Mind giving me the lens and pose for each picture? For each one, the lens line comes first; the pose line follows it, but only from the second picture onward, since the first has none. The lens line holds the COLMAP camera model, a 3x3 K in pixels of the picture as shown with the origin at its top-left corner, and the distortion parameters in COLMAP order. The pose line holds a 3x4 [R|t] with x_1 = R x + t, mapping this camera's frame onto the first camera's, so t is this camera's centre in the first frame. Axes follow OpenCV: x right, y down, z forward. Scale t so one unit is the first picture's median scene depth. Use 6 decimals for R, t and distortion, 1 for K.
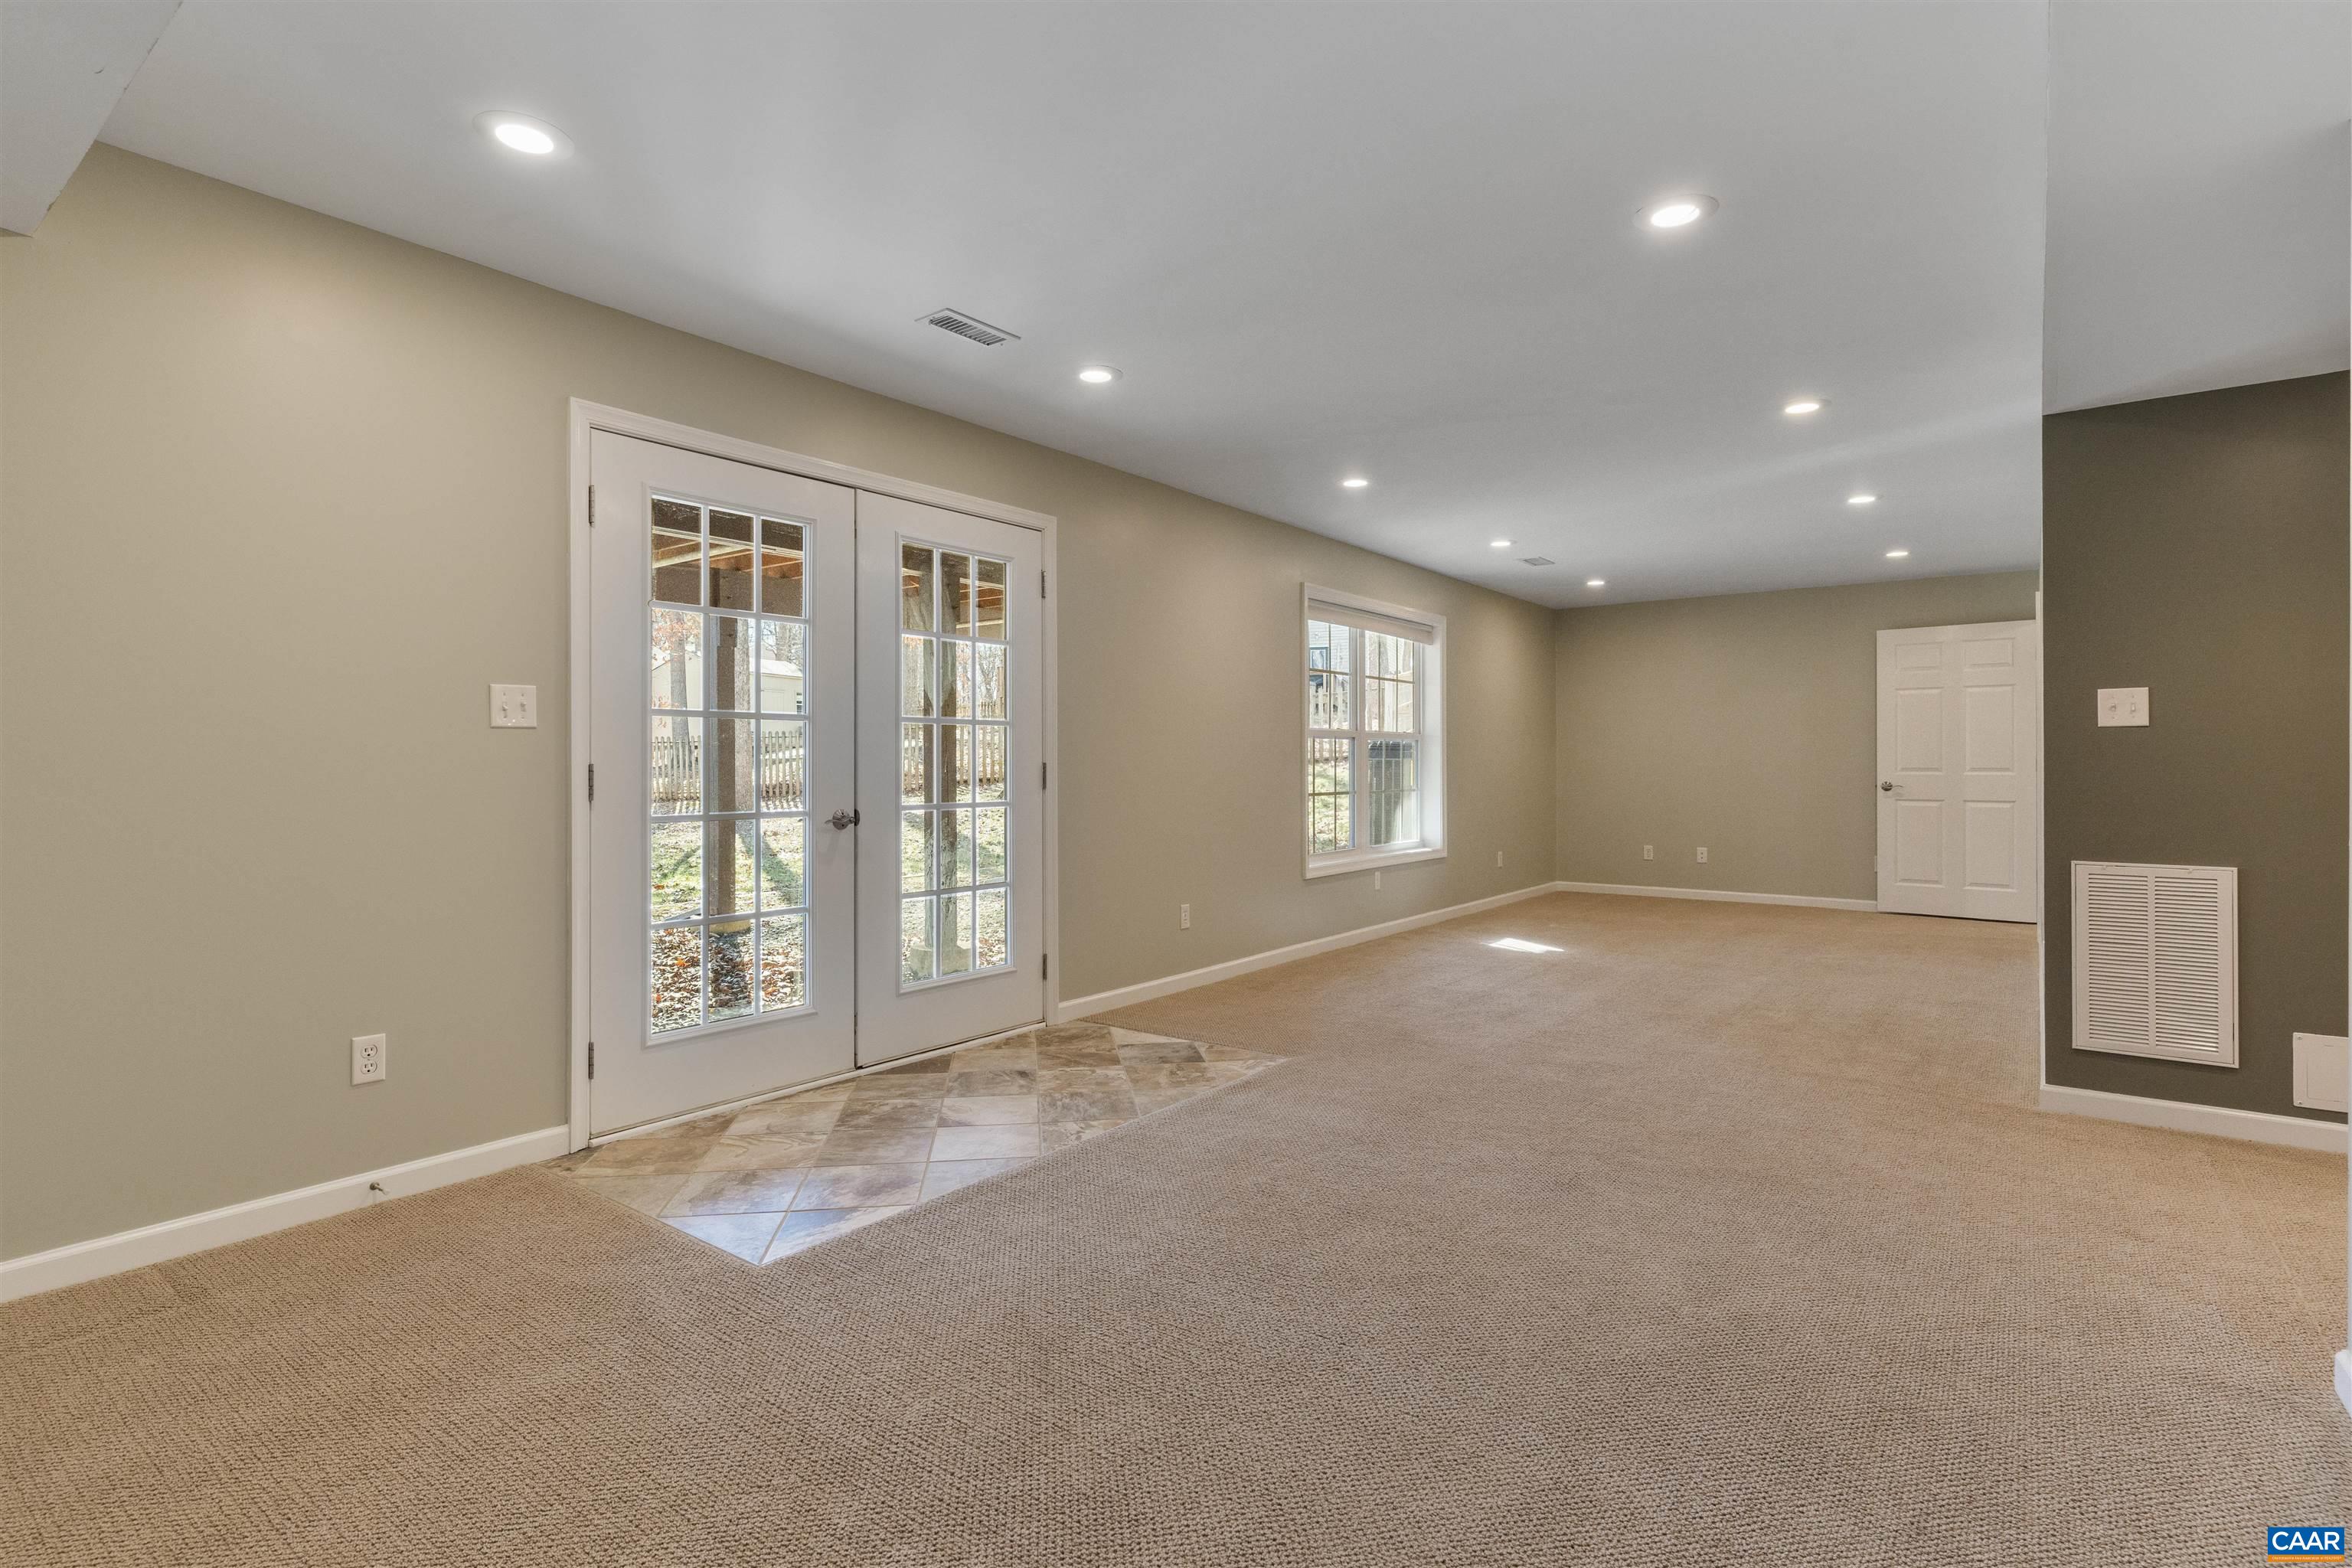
lens RADIAL K [[1132.2, 0, 1176.0], [0, 1132.2, 784.0], [0, 0, 1]] dist [0.000212, 0.000434]
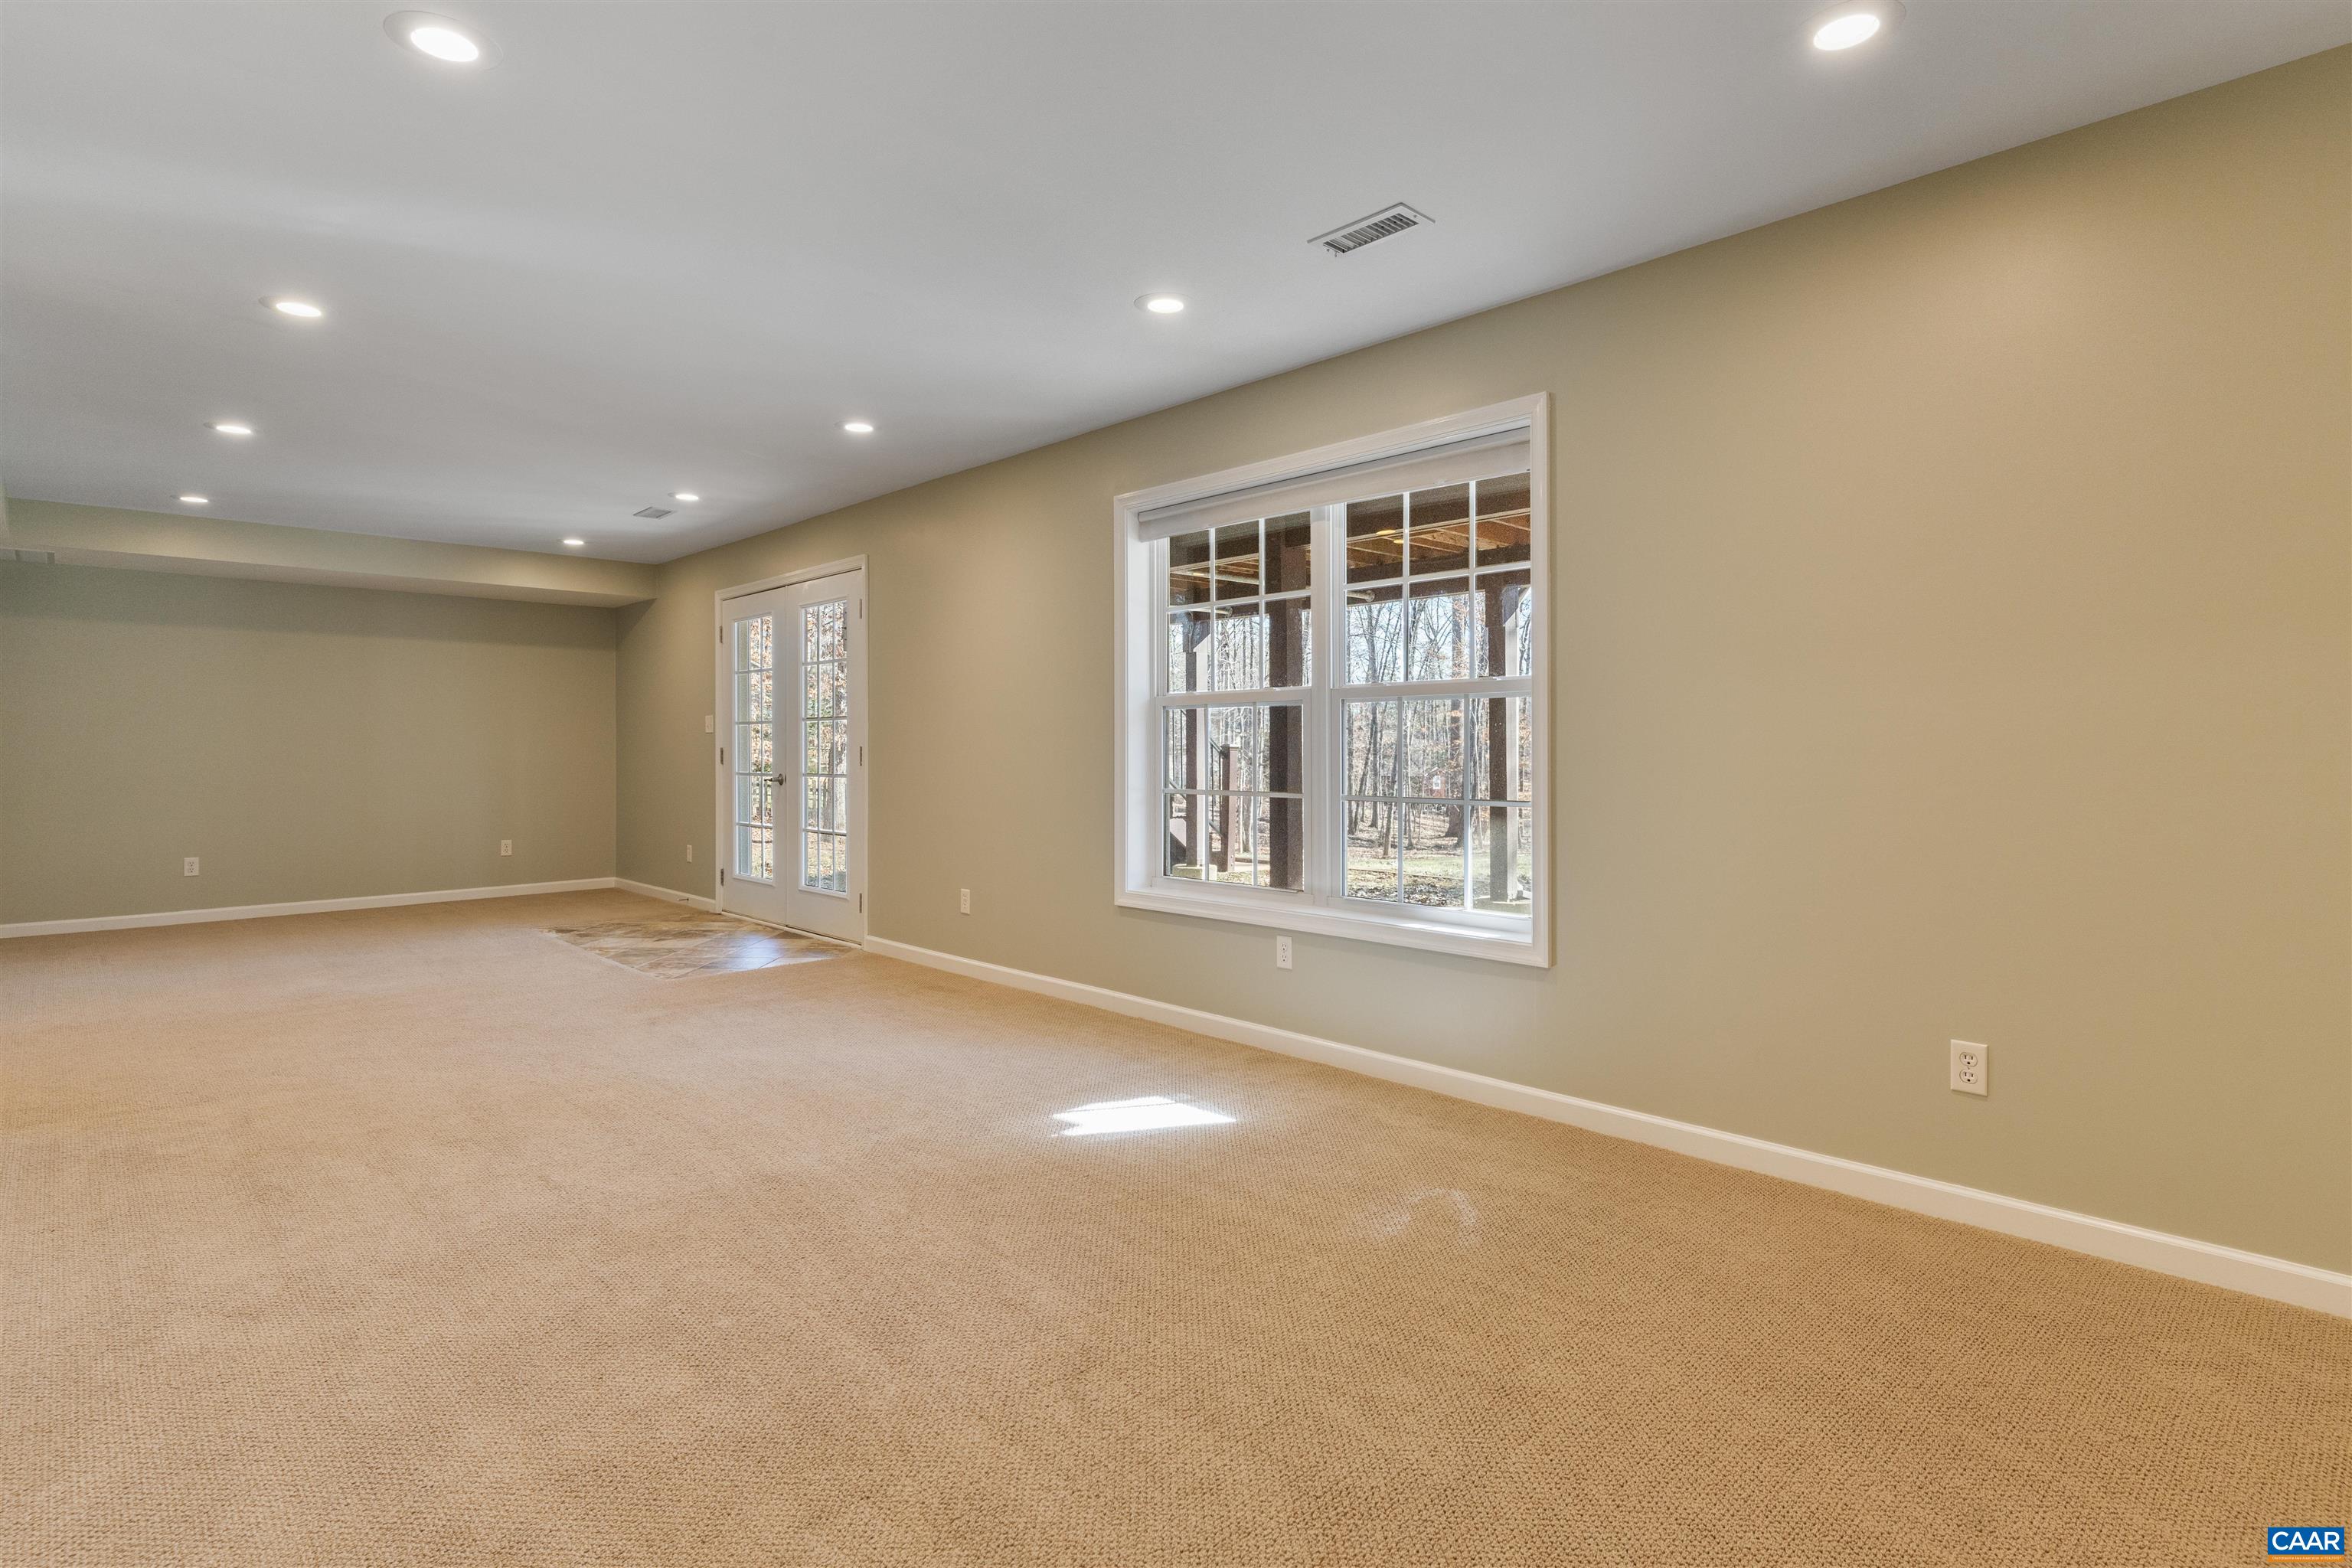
lens RADIAL K [[1241.1, 0, 1176.0], [0, 1241.1, 784.0], [0, 0, 1]] dist [0.034117, -0.000105]
pose [[-0.178312, 0.028783, -0.983553, 0.863051], [-0.018309, 0.999302, 0.032563, -0.020926], [0.983804, 0.023815, -0.177660, 1.135889]]
